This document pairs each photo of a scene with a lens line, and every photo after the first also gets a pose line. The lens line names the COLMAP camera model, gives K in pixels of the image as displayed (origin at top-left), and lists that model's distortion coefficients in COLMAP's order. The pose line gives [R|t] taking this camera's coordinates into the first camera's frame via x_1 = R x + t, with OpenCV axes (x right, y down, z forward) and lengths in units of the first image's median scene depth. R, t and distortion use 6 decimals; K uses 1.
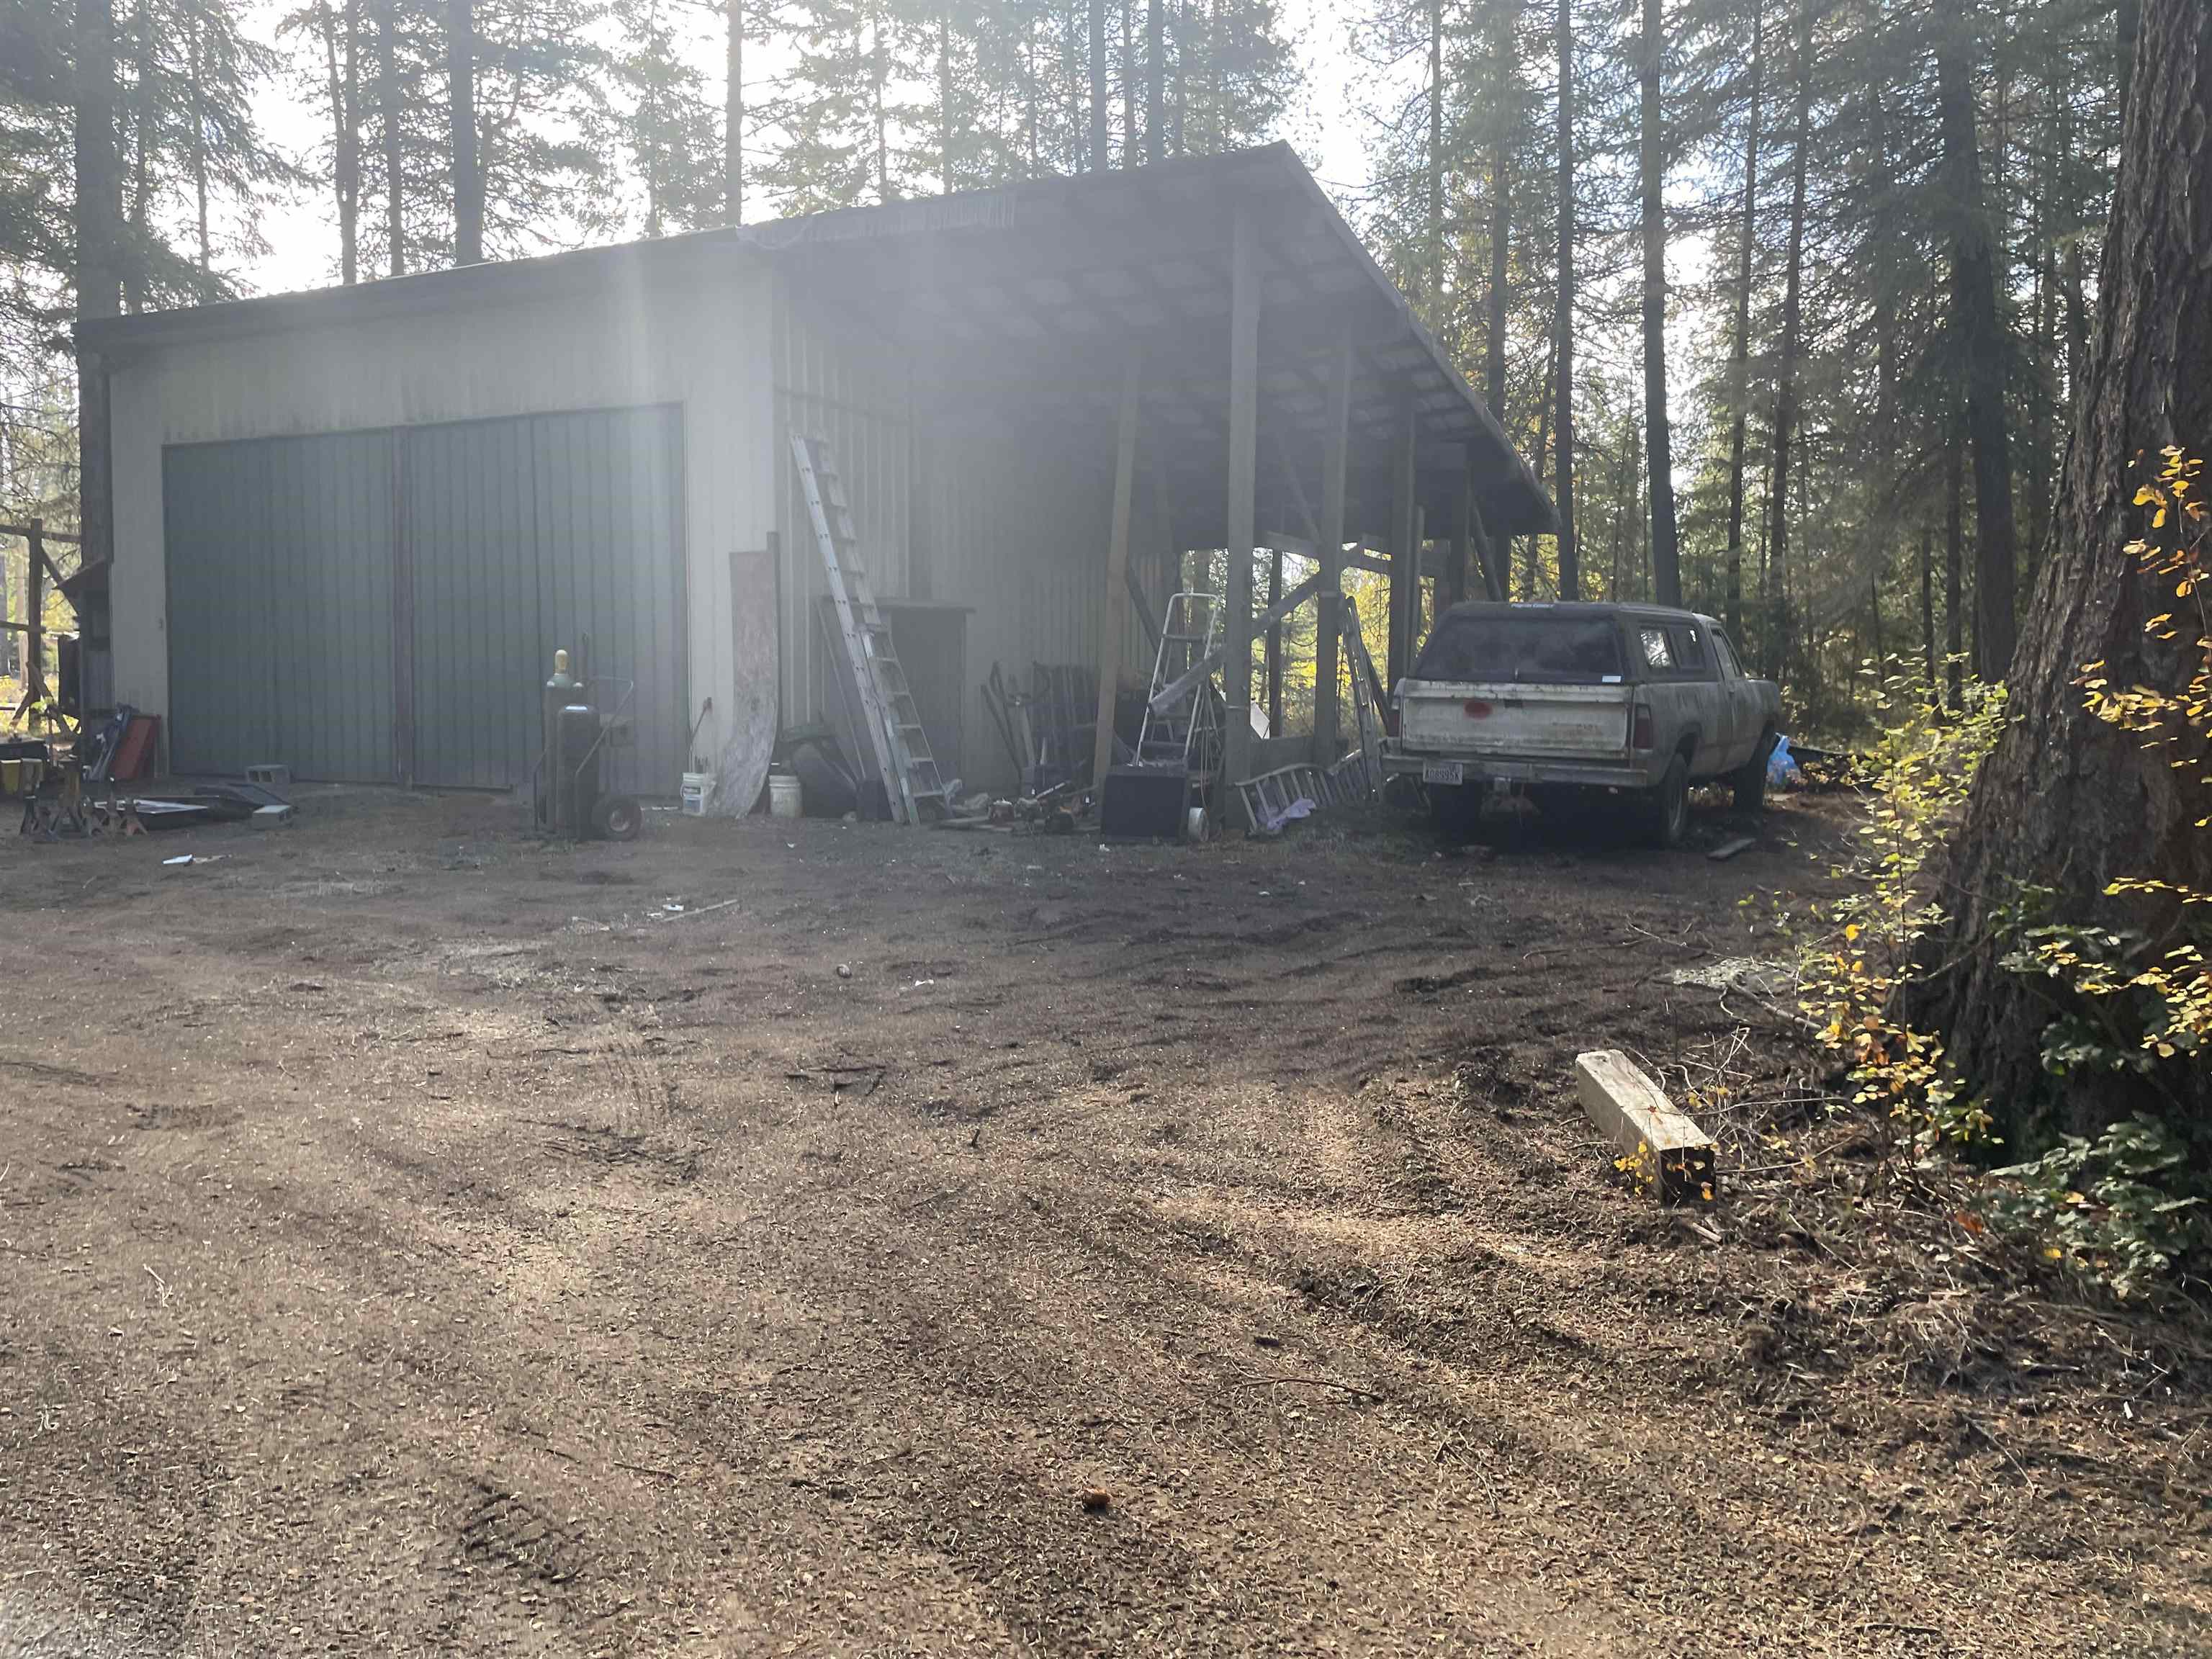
lens RADIAL K [[1601.3, 0, 1106.0], [0, 1601.3, 829.5], [0, 0, 1]] dist [-0.002180, -0.007211]
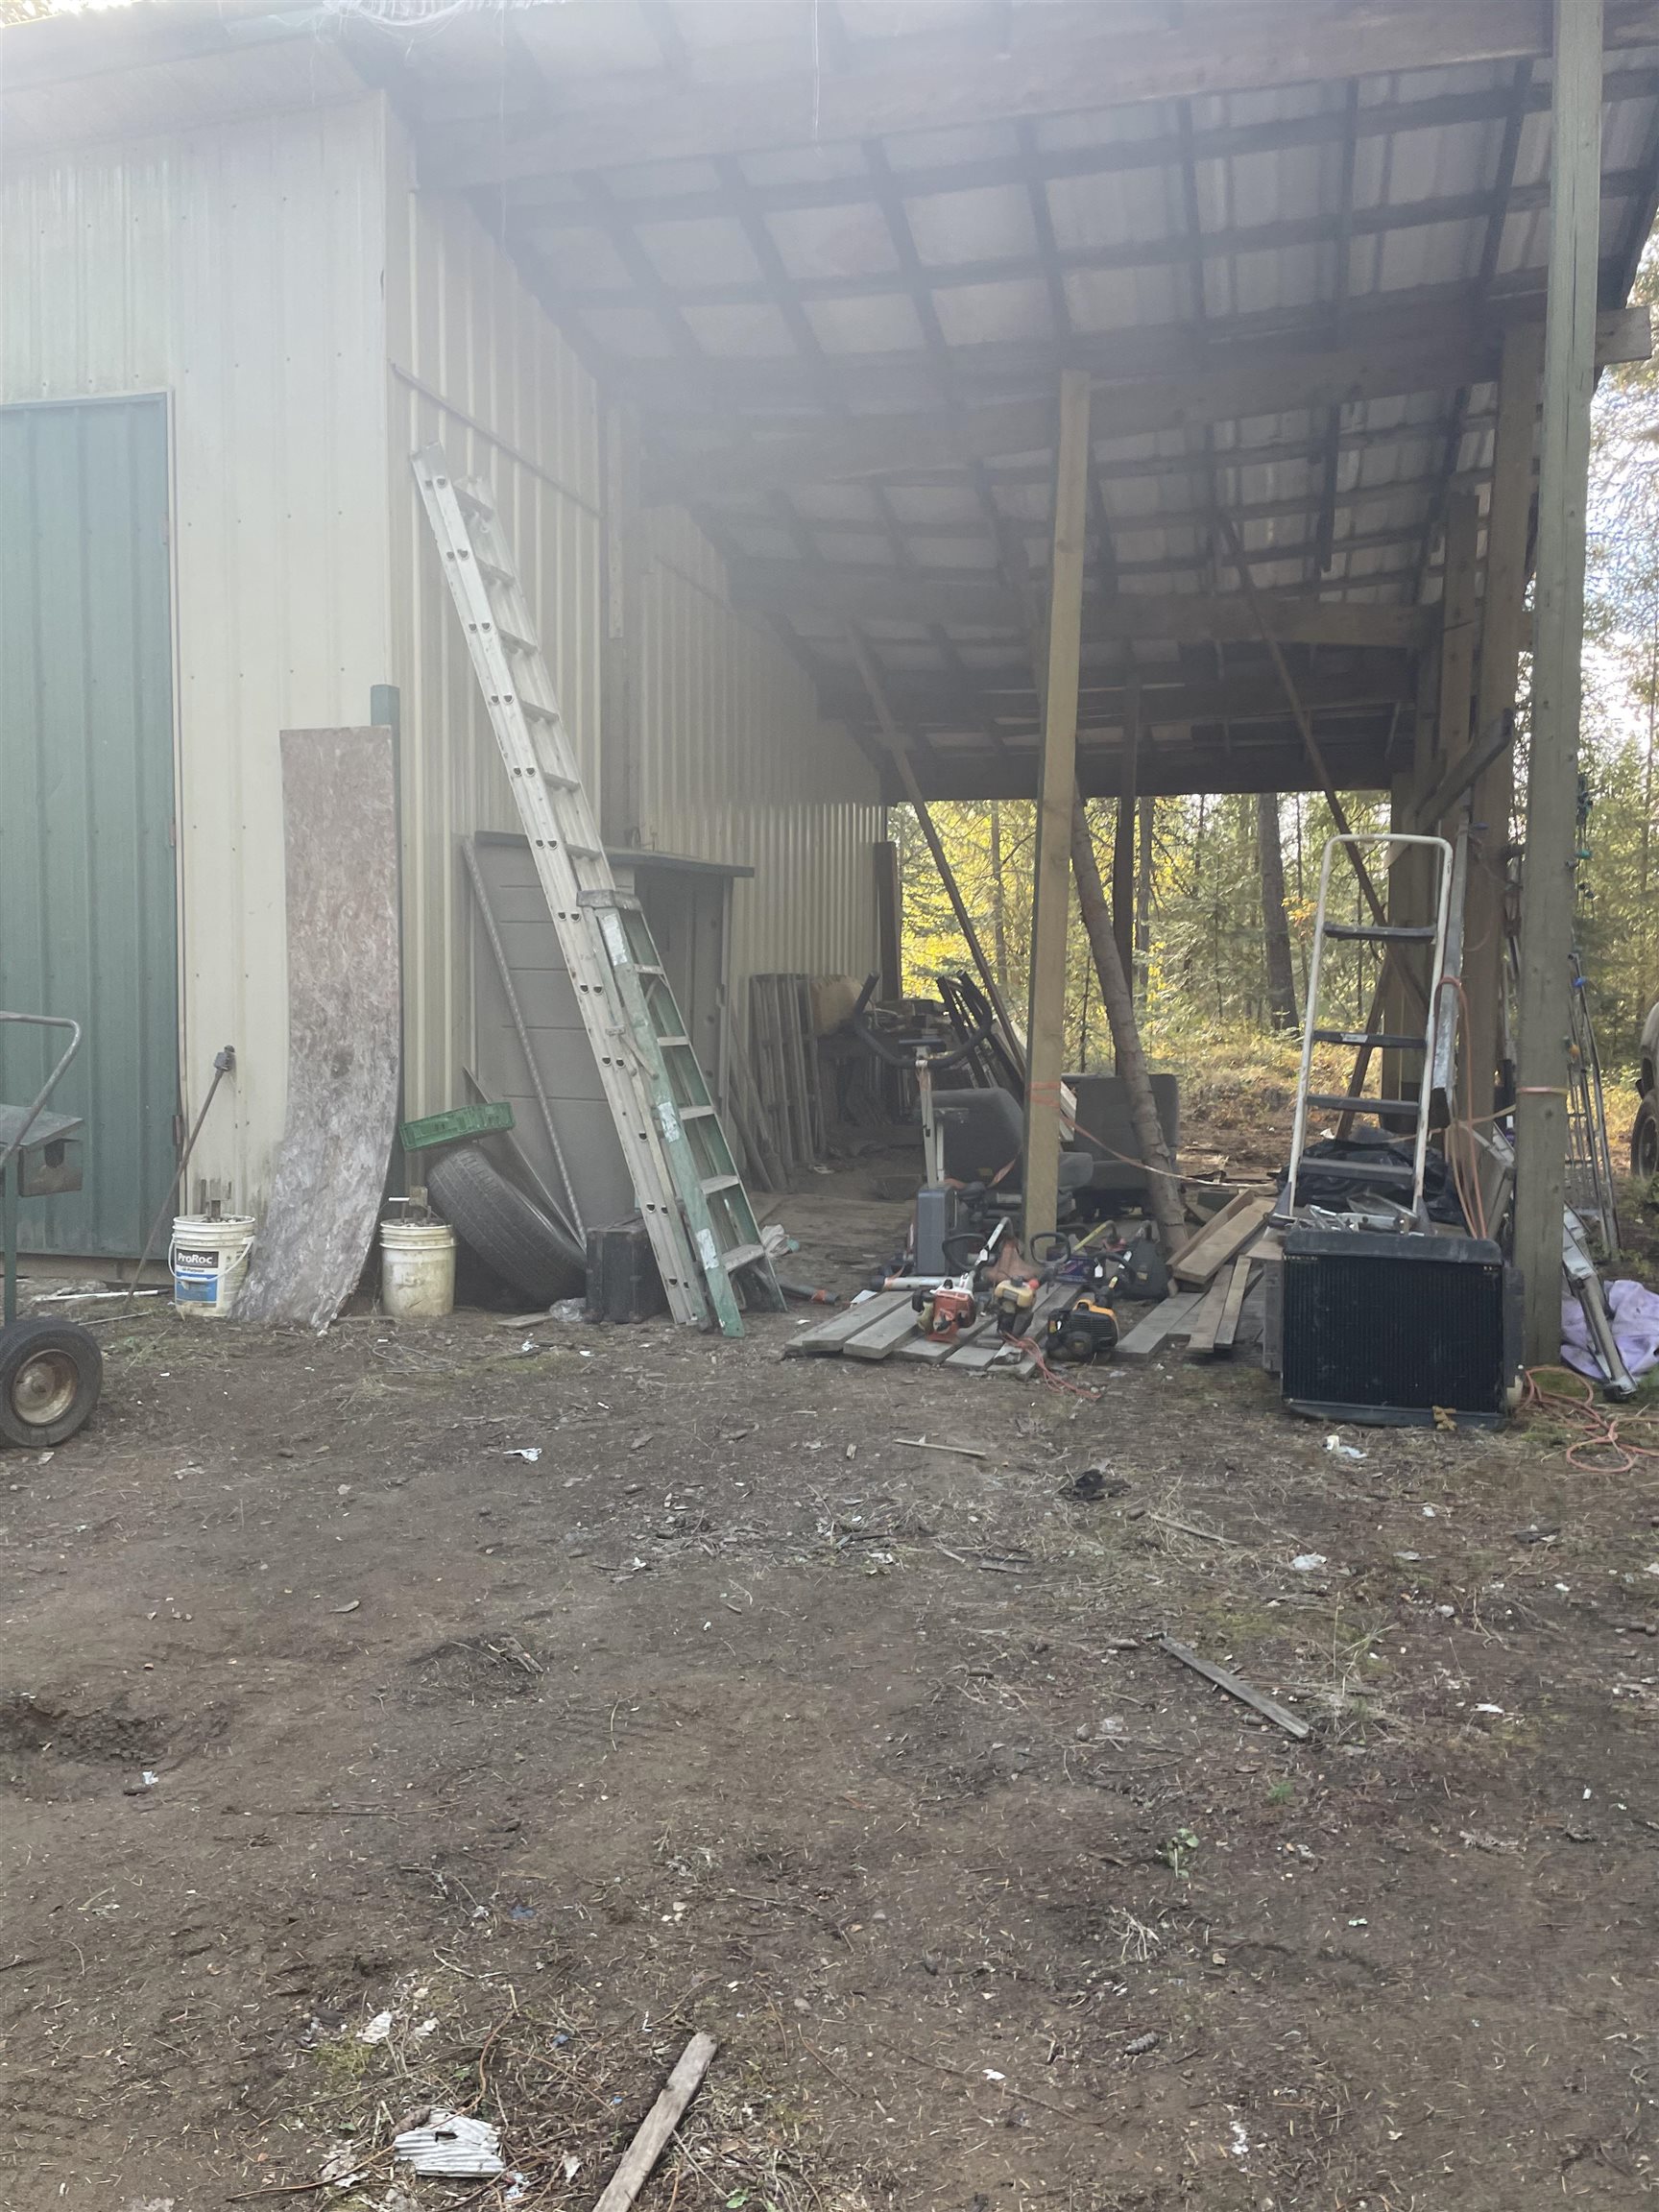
lens RADIAL K [[1601.3, 0, 829.5], [0, 1601.3, 1106.0], [0, 0, 1]] dist [-0.002180, -0.007211]
pose [[0.977937, -0.013195, 0.208481, -0.180385], [0.015575, 0.999831, -0.009782, -0.060528], [-0.208316, 0.012813, 0.977978, 0.531335]]
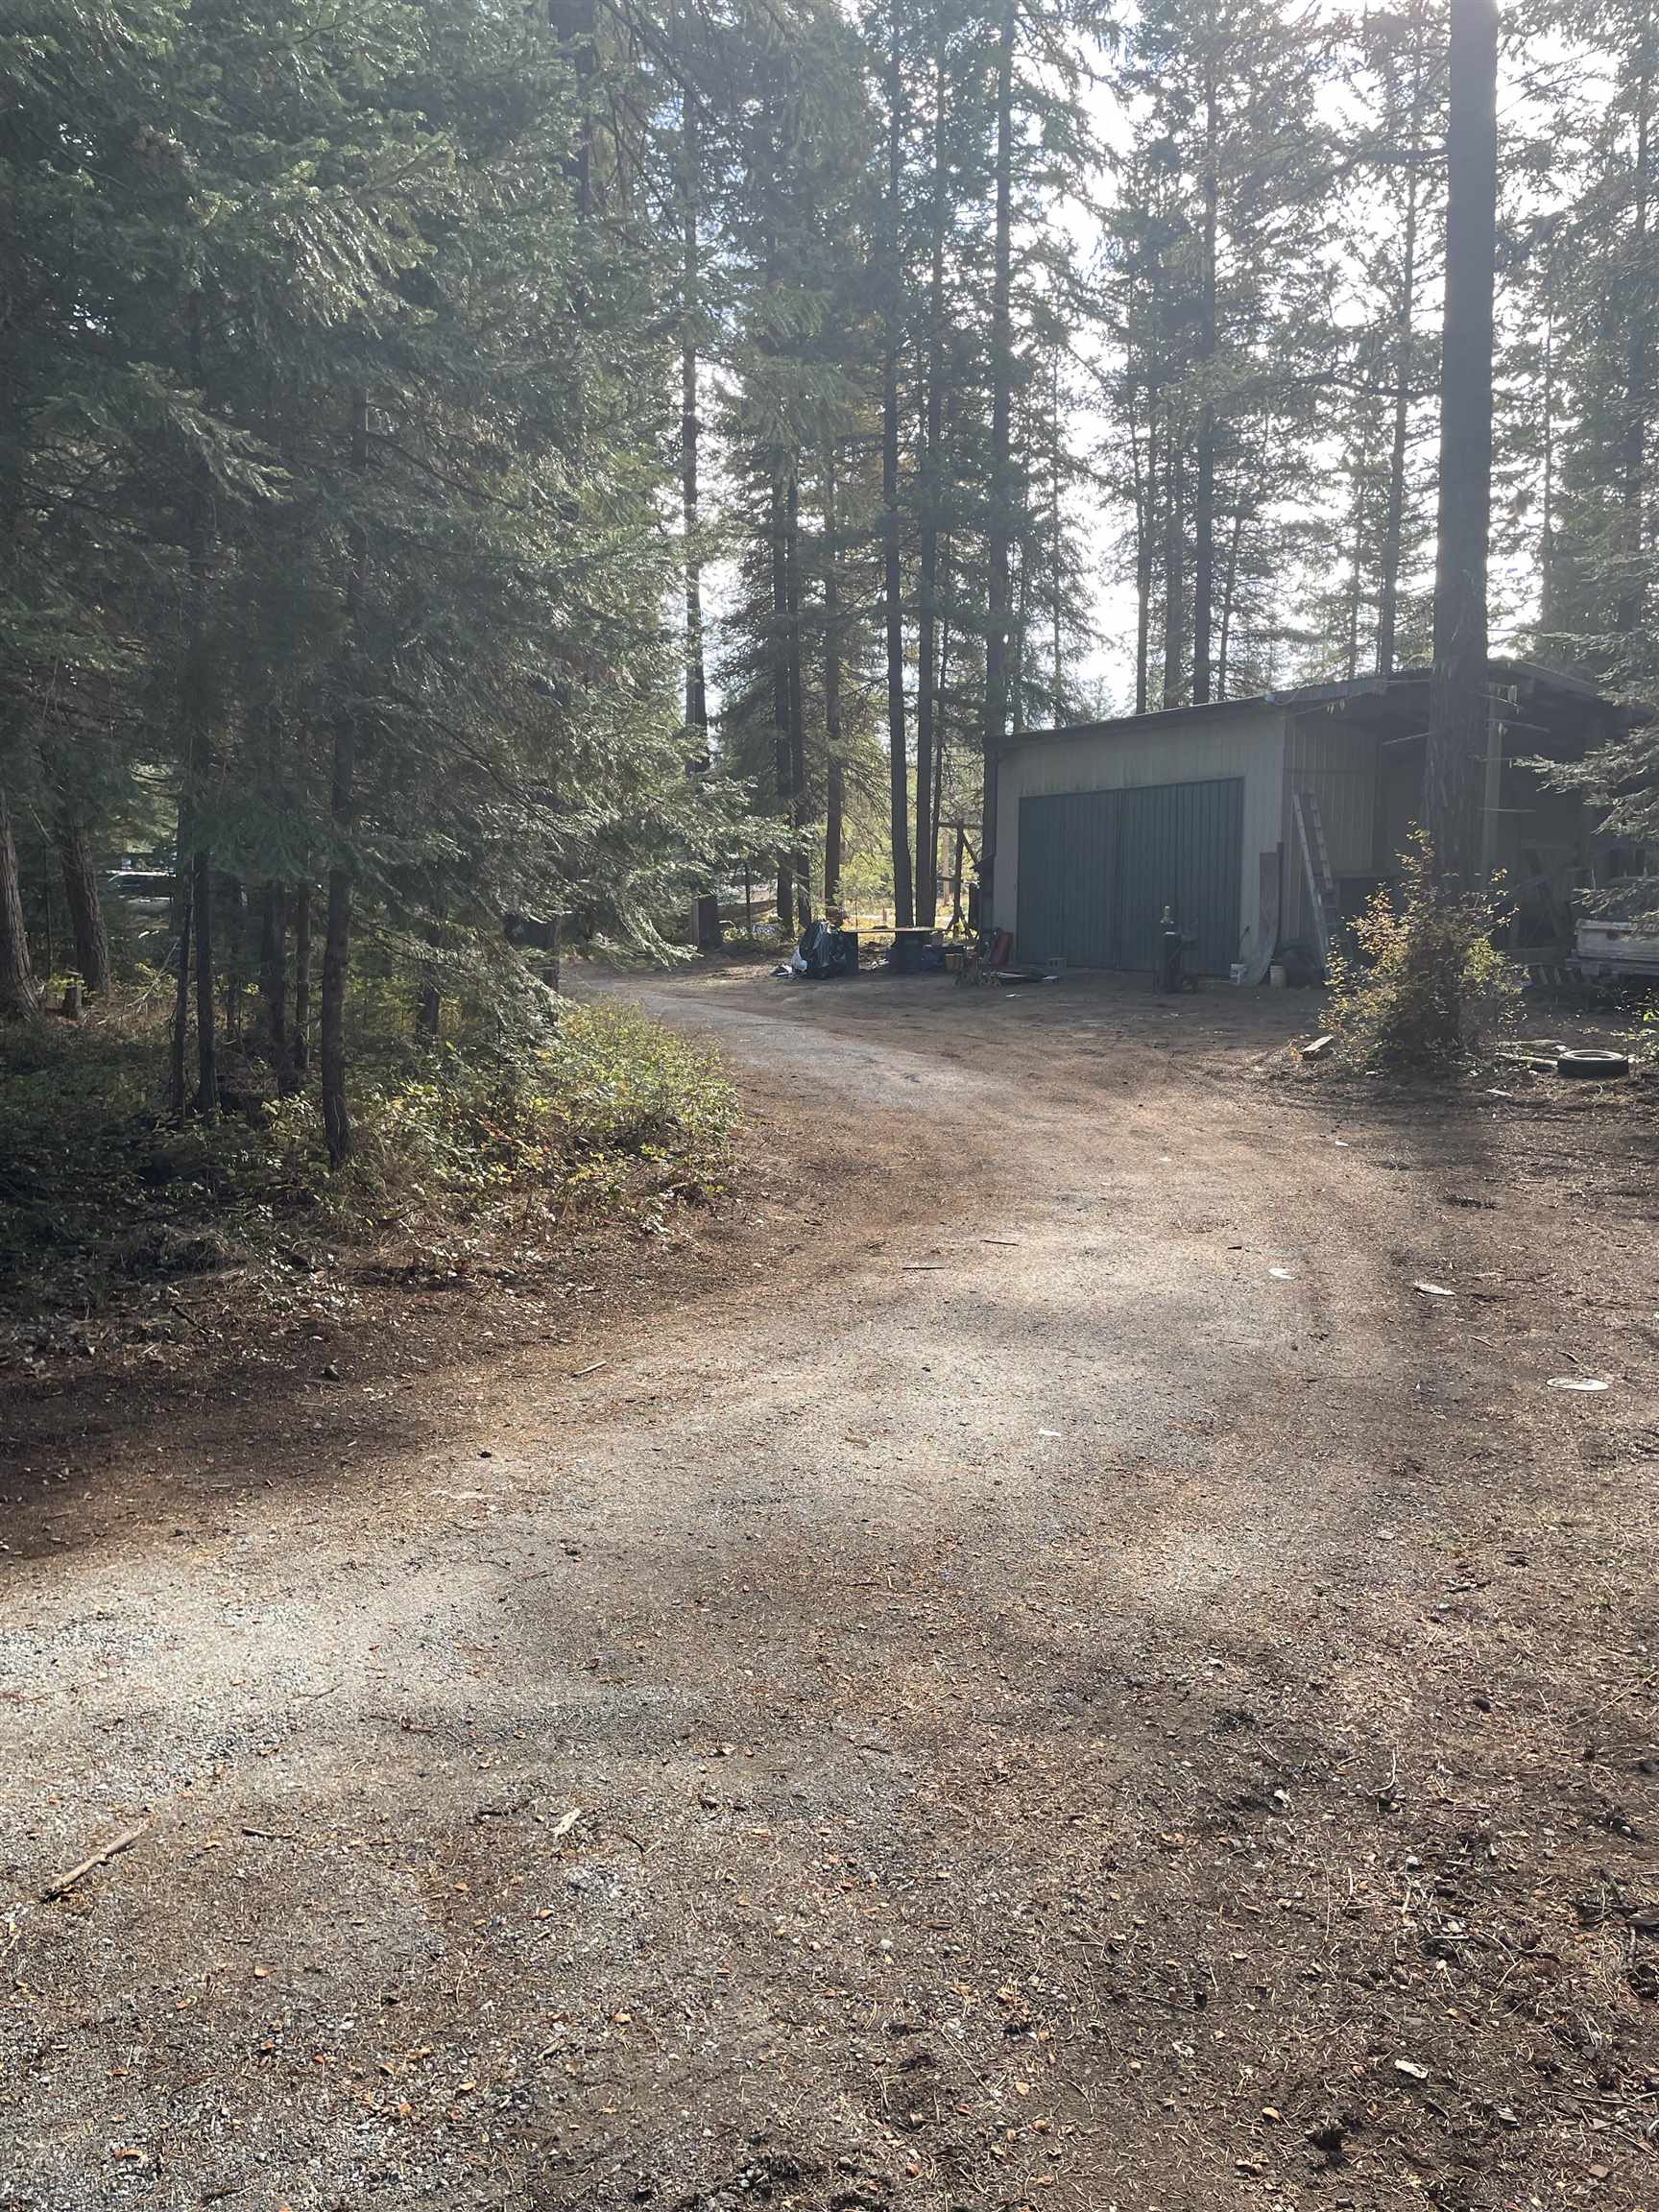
lens RADIAL K [[1601.3, 0, 829.5], [0, 1601.3, 1106.0], [0, 0, 1]] dist [-0.002180, -0.007211]
pose [[0.790570, 0.067926, -0.608592, 0.579142], [-0.037810, 0.997347, 0.062199, 0.037009], [0.611203, -0.026162, 0.791041, -0.917816]]
